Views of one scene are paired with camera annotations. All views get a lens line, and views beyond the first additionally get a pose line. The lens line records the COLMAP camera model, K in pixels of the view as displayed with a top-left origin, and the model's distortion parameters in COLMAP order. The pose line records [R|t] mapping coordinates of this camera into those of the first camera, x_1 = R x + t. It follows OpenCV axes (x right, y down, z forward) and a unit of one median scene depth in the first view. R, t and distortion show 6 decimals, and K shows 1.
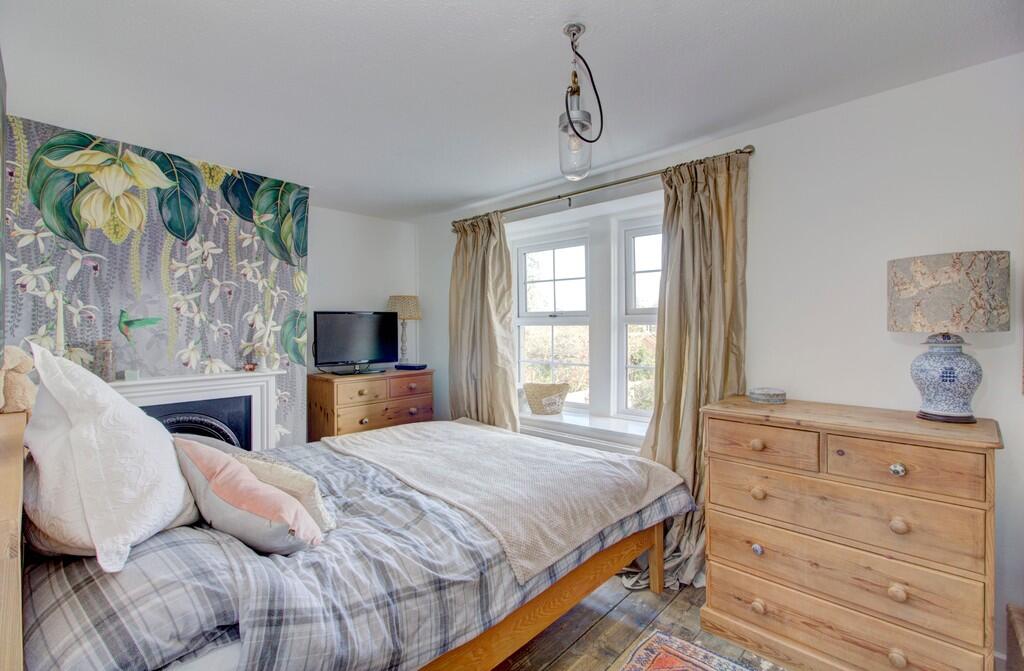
lens RADIAL K [[469.5, 0, 480.7], [0, 469.5, 336.6], [0, 0, 1]] dist [-0.011367, 0.005942]
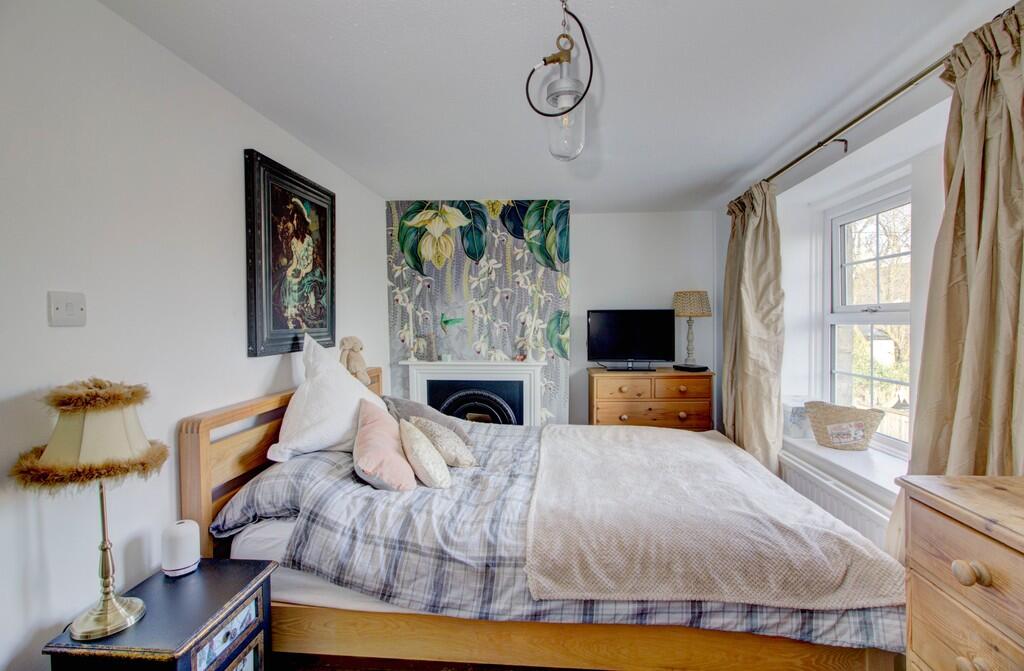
lens RADIAL K [[469.5, 0, 507.0], [0, 469.5, 328.5], [0, 0, 1]] dist [-0.011367, 0.005942]
pose [[0.626381, 0.012241, -0.779421, 0.504152], [-0.013340, 0.999899, 0.004982, -0.018641], [0.779403, 0.007277, 0.626481, 0.223571]]
